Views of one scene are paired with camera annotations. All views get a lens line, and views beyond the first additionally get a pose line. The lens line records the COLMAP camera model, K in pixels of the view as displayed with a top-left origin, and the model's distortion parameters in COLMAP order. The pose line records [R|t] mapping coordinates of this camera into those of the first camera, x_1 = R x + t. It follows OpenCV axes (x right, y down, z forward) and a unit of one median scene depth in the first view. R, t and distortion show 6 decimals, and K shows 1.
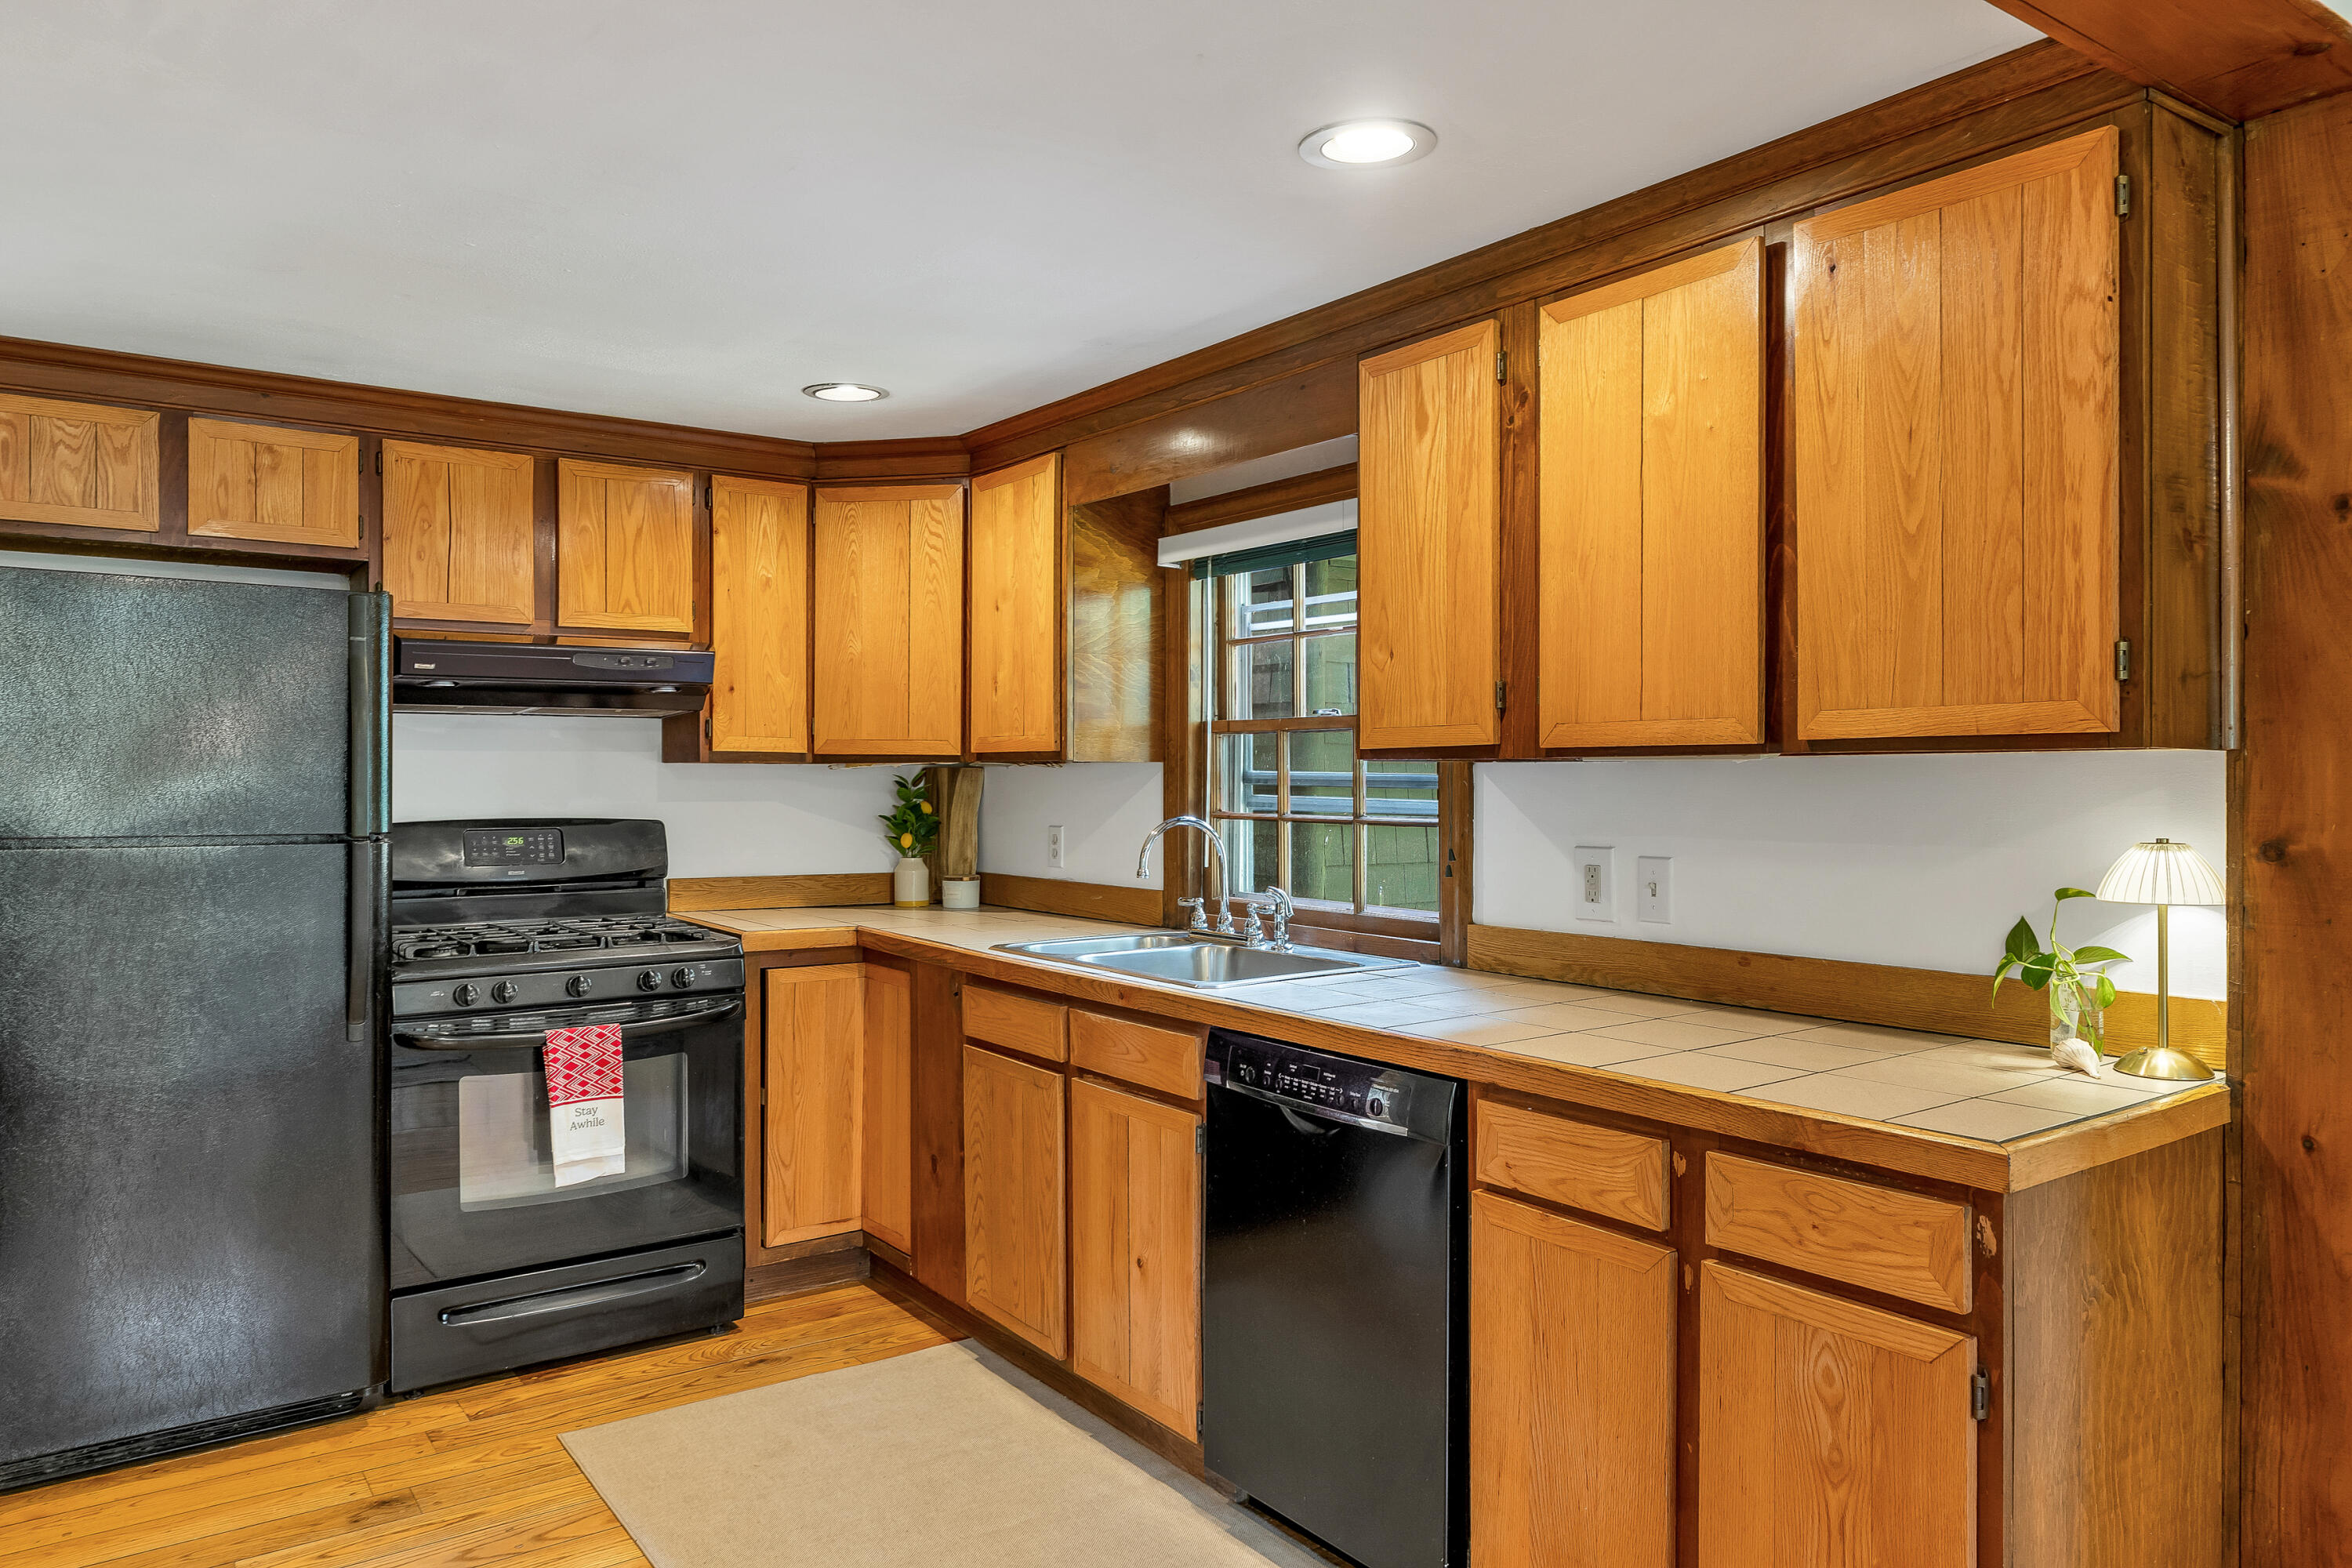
lens RADIAL K [[1582.9, 0, 1176.7], [0, 1582.9, 779.7], [0, 0, 1]] dist [0.009209, 0.001047]
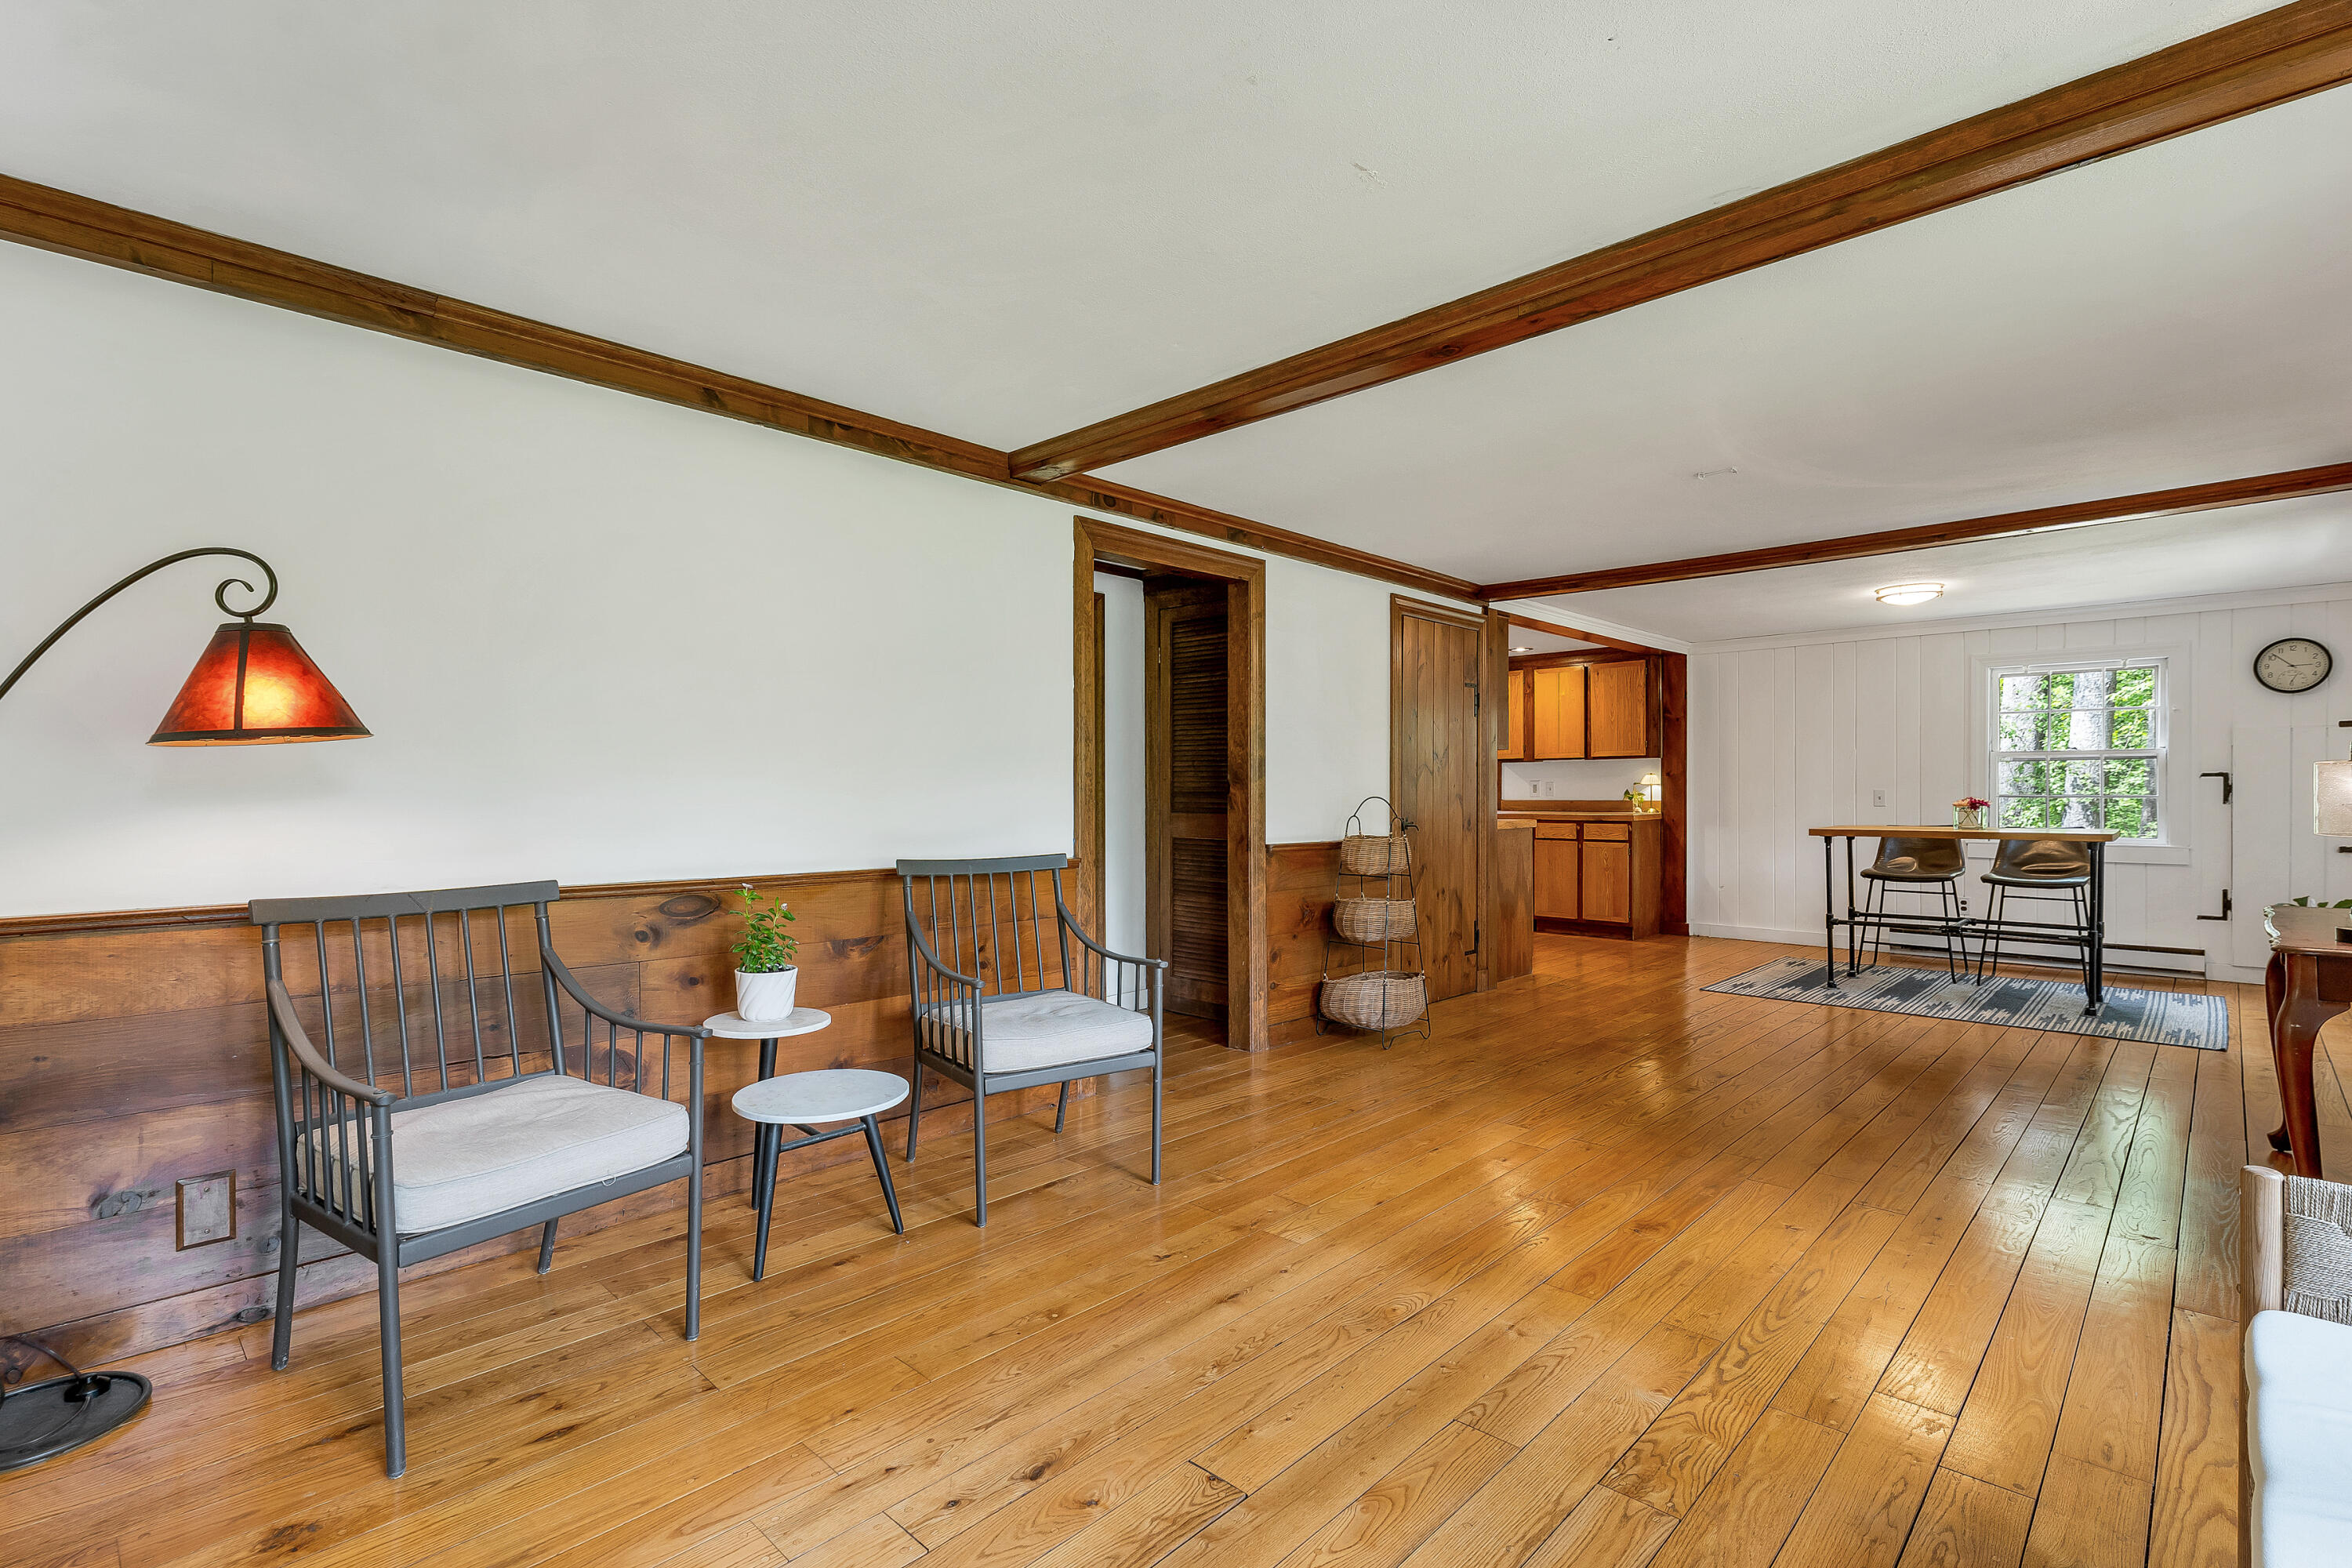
lens RADIAL K [[1055.2, 0, 1178.0], [0, 1055.2, 789.5], [0, 0, 1]] dist [-0.001794, -0.000045]
pose [[0.986193, 0.000473, 0.165601, -1.006214], [0.000602, 0.999979, -0.006442, 0.068619], [-0.165600, 0.006453, 0.986172, -1.469348]]
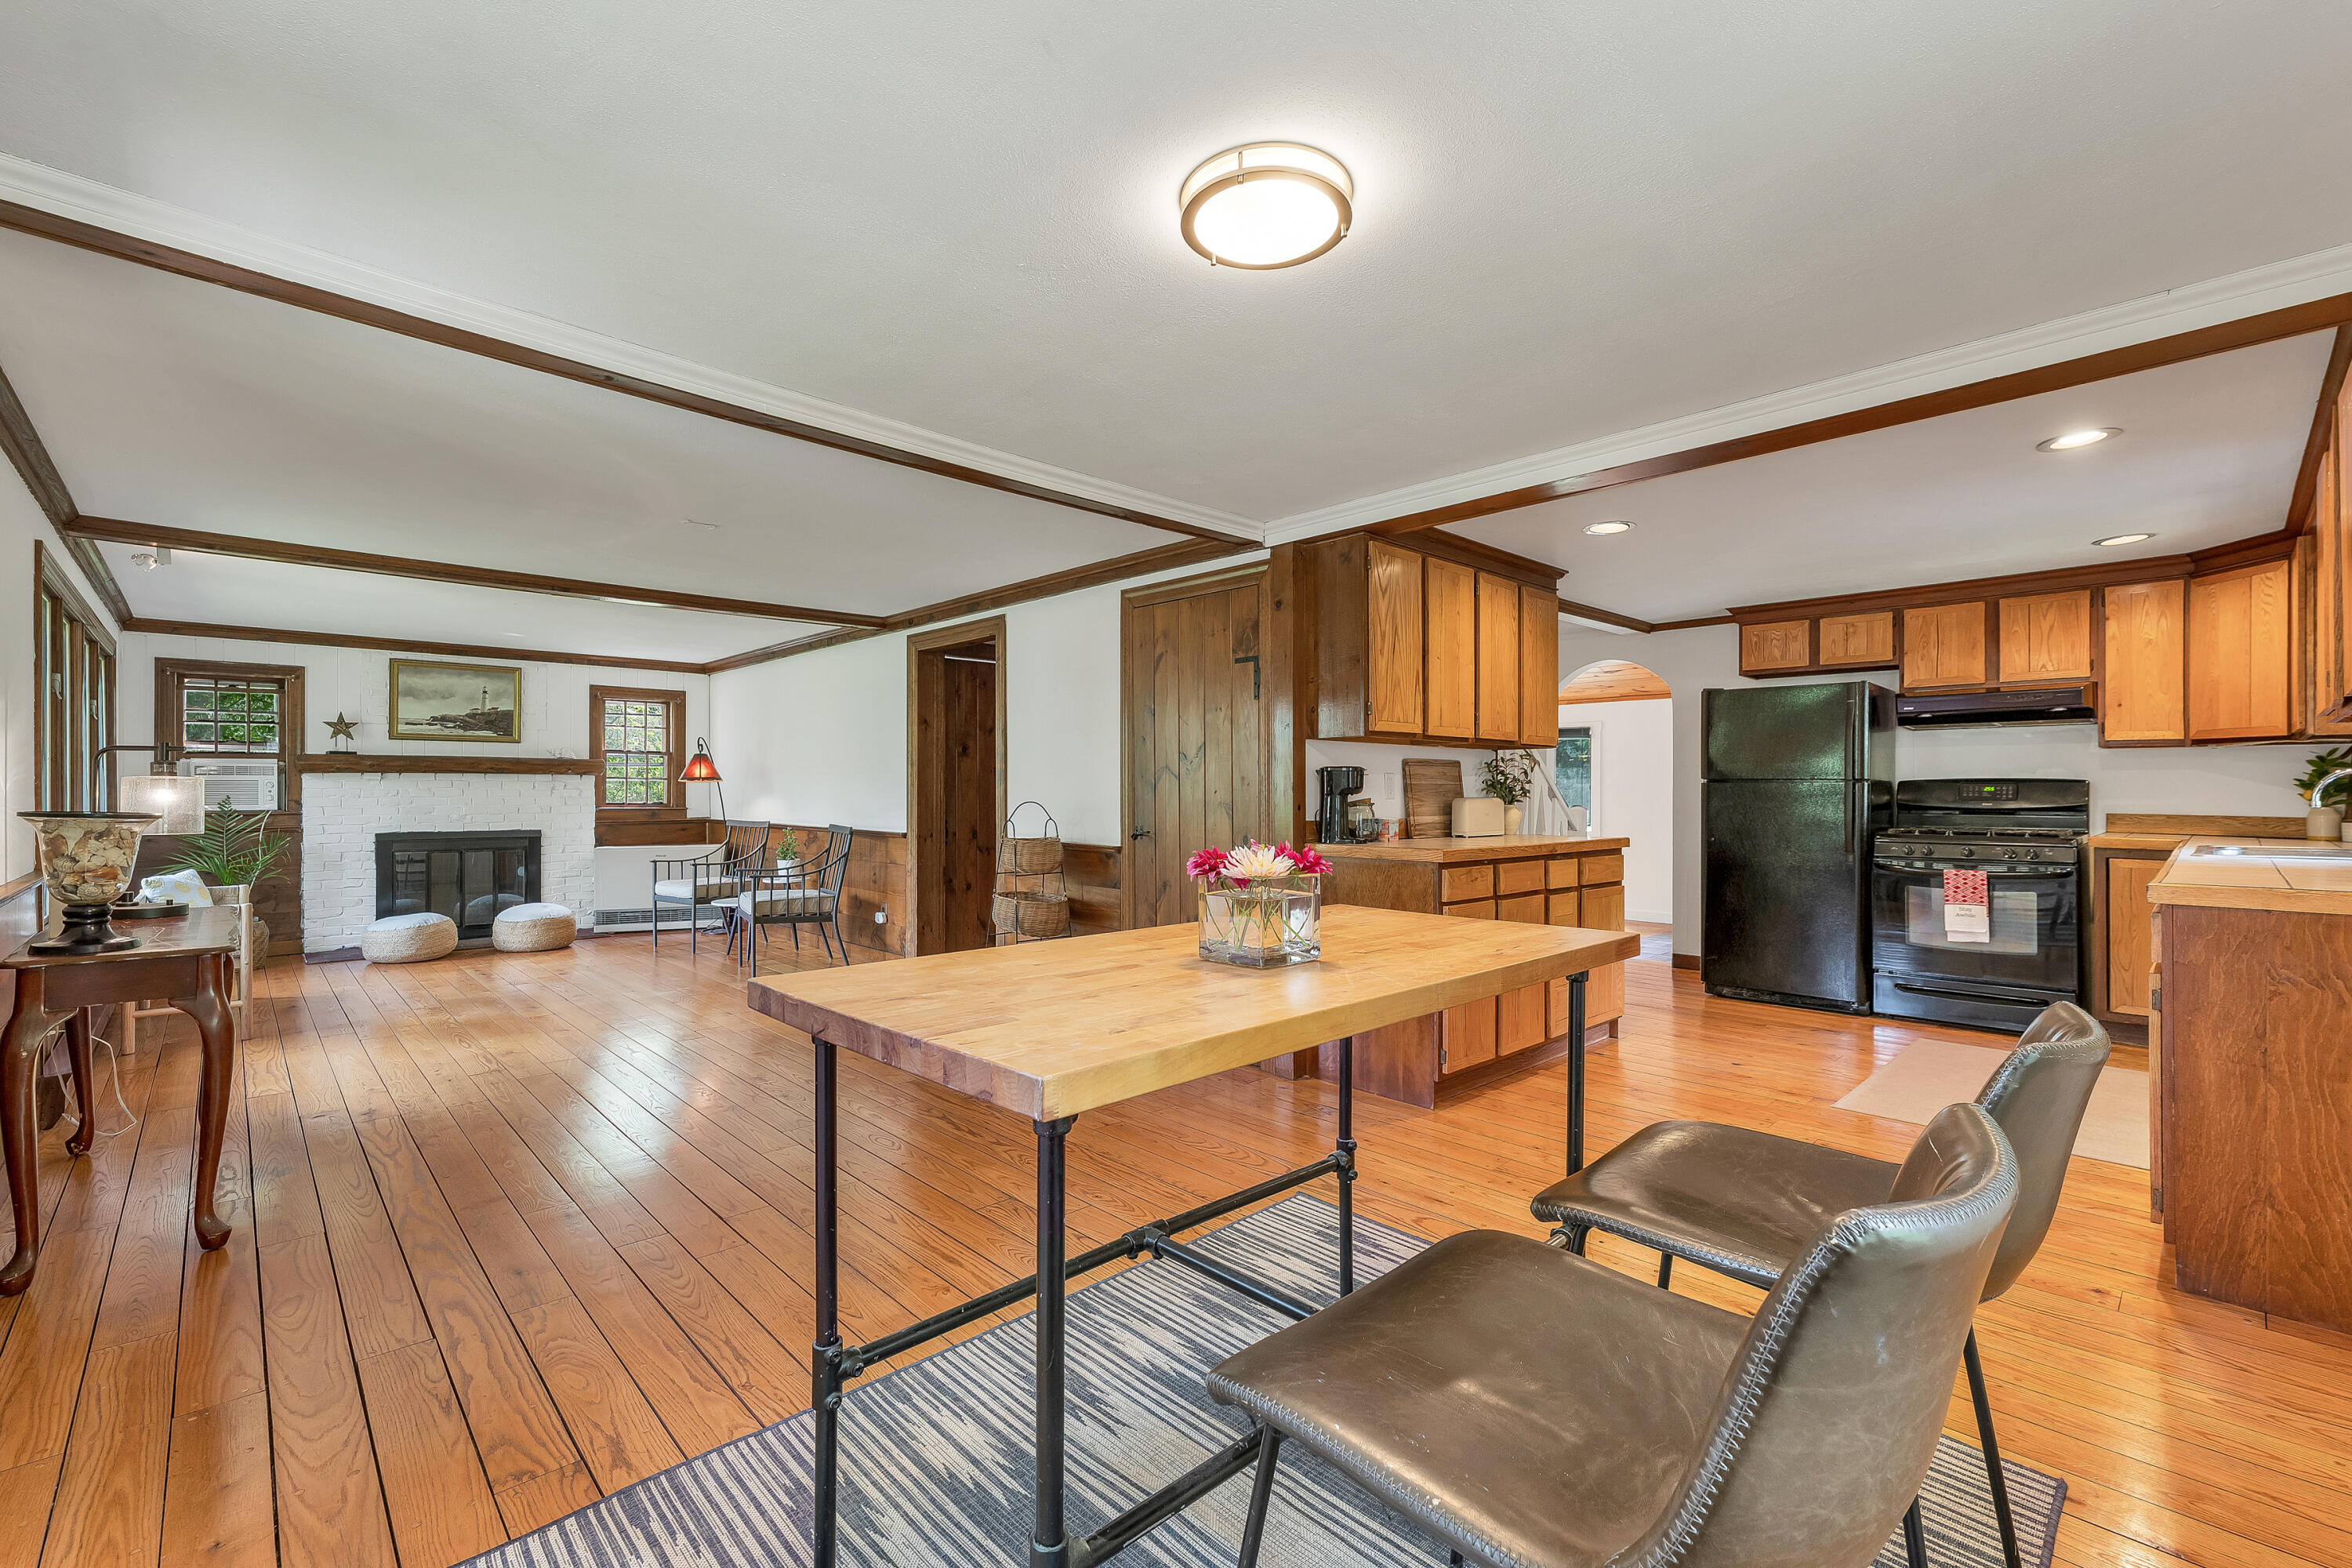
lens RADIAL K [[1009.6, 0, 1181.8], [0, 1009.6, 788.2], [0, 0, 1]] dist [0.001481, 0.000185]
pose [[0.145625, -0.003536, -0.989334, 0.792333], [-0.006972, 0.999965, -0.004601, 0.056221], [0.989315, 0.007567, 0.145595, -0.241424]]
